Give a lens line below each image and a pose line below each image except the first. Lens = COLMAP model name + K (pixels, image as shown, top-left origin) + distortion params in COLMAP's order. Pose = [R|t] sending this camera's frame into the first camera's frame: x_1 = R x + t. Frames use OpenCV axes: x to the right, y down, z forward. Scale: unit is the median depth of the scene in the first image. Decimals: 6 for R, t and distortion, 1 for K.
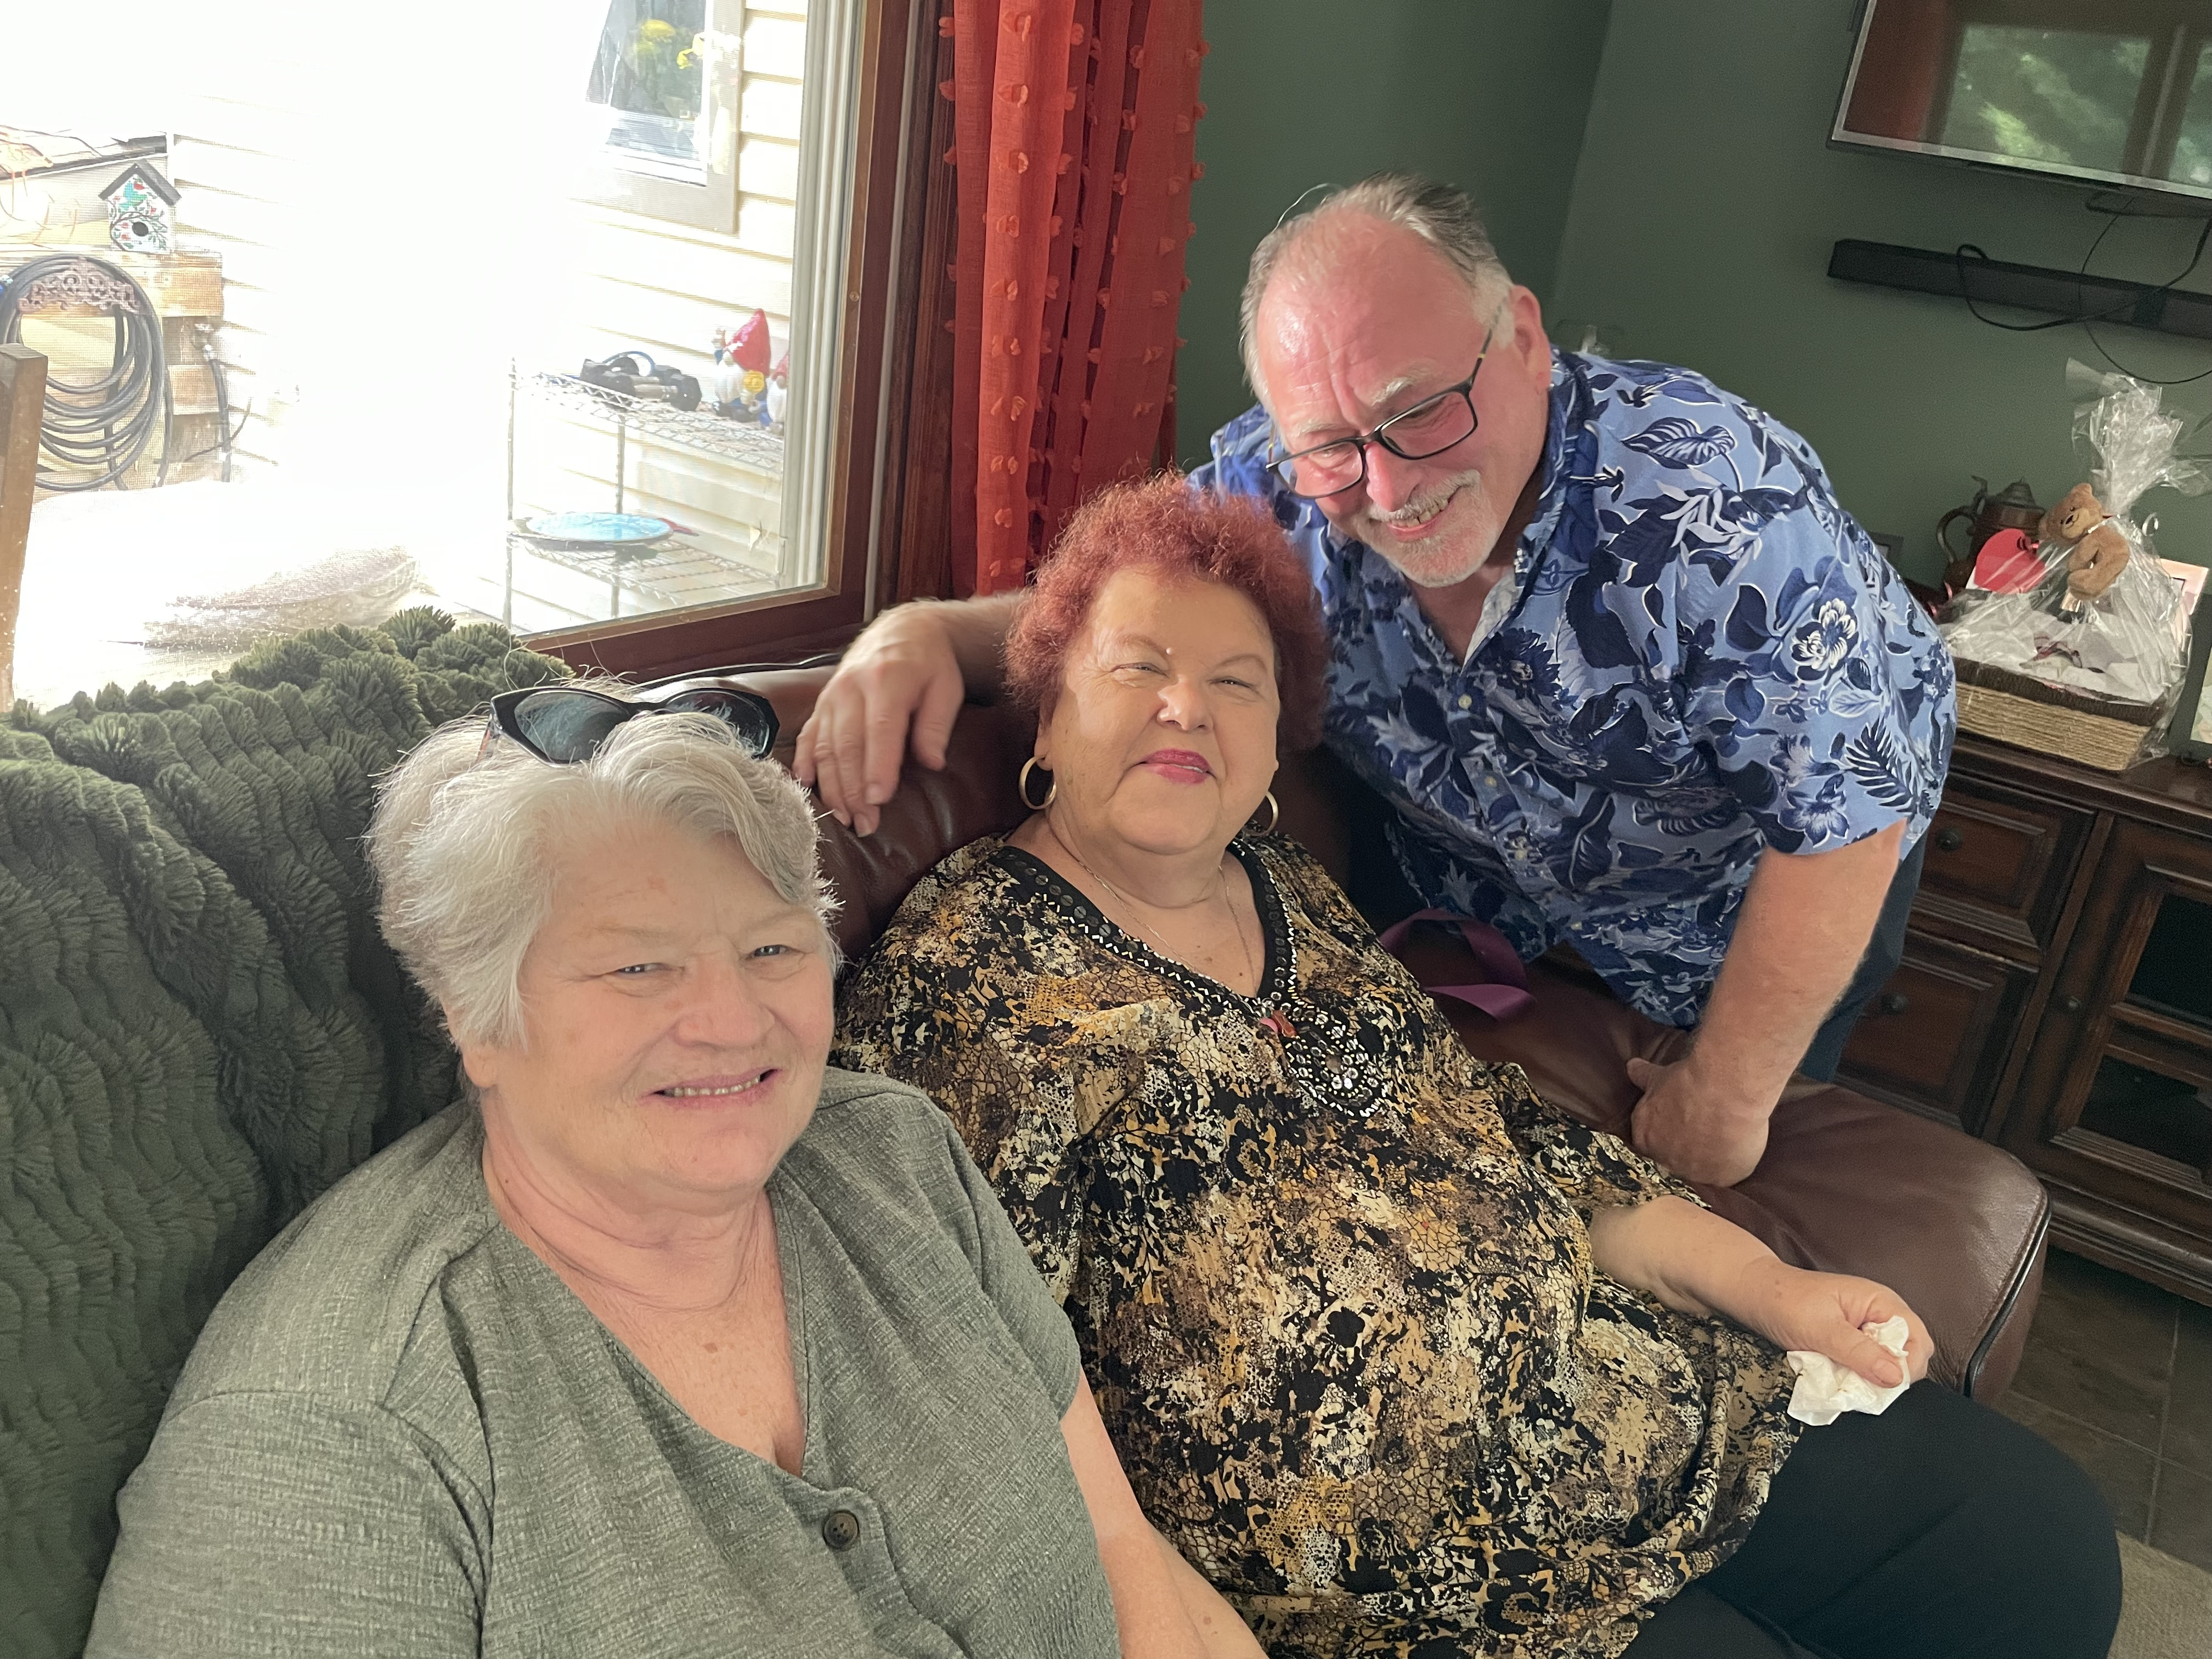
lens RADIAL K [[1691.0, 0, 1106.0], [0, 1691.0, 829.5], [0, 0, 1]] dist [0.074078, -0.119357]
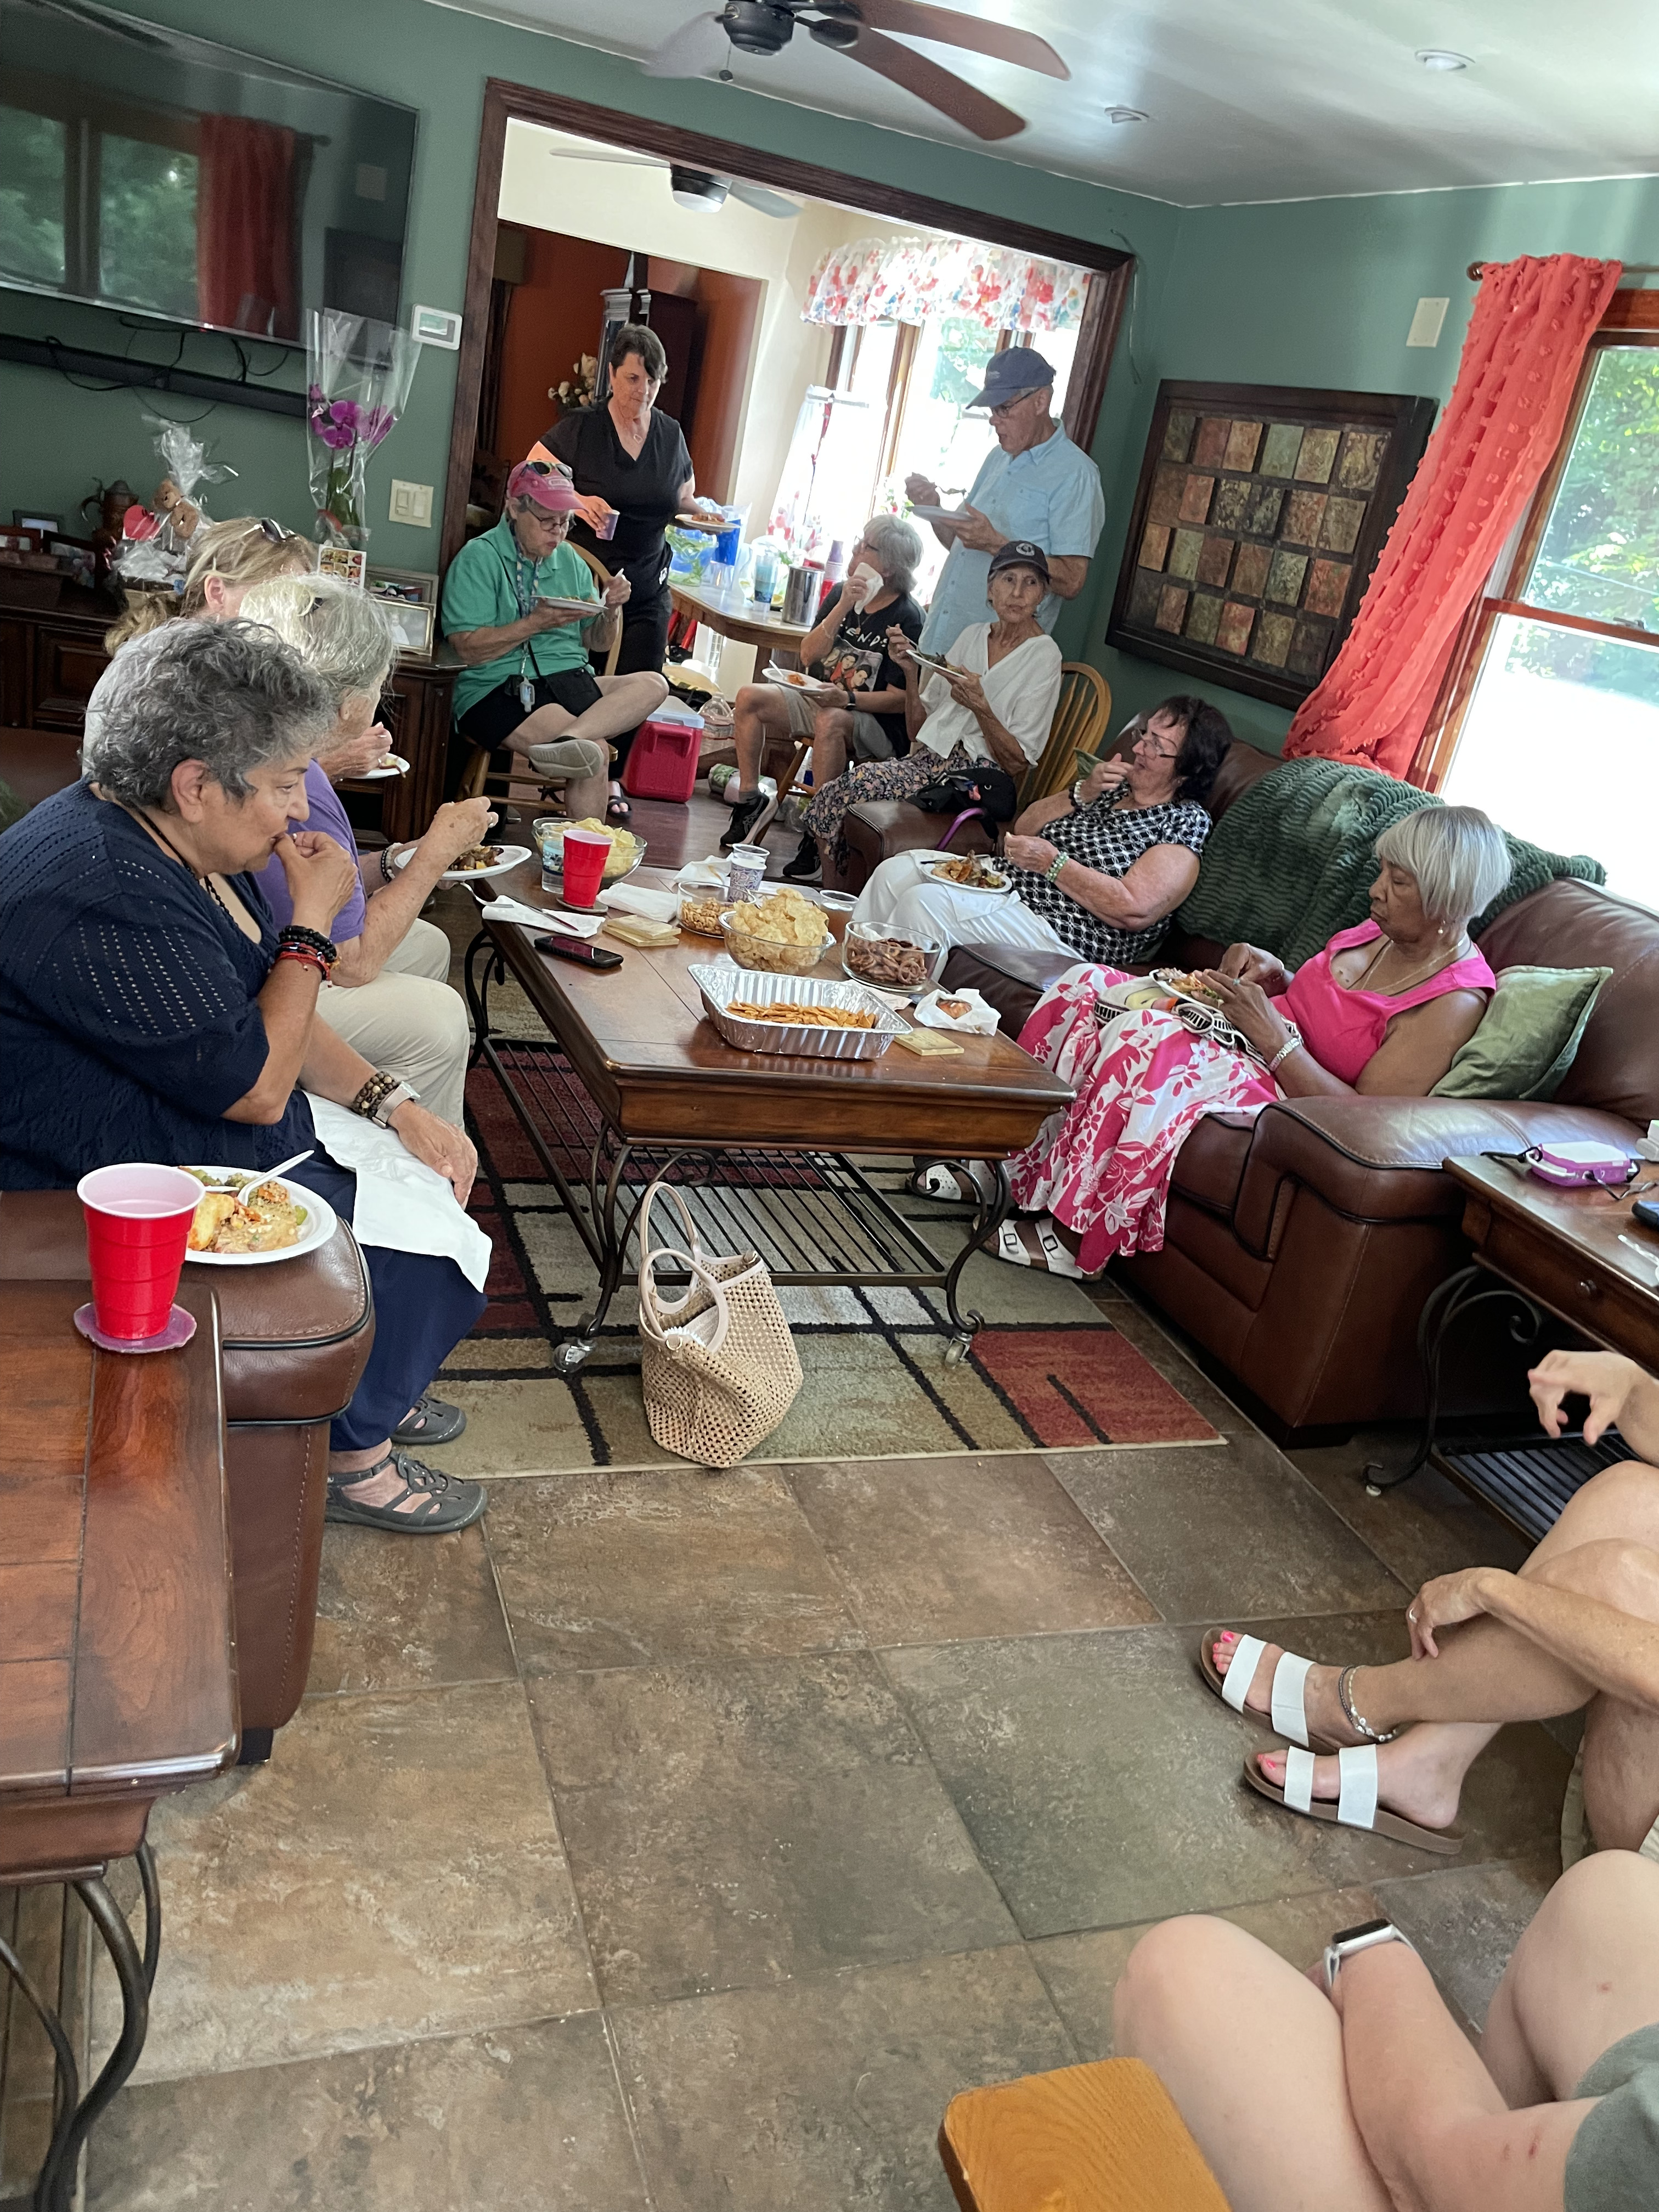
lens RADIAL K [[1691.0, 0, 829.5], [0, 1691.0, 1106.0], [0, 0, 1]] dist [0.074078, -0.119357]
pose [[0.605813, -0.301571, 0.736237, -0.620593], [0.190832, 0.953443, 0.233516, 0.167982], [-0.772382, -0.000970, 0.635157, -0.823400]]
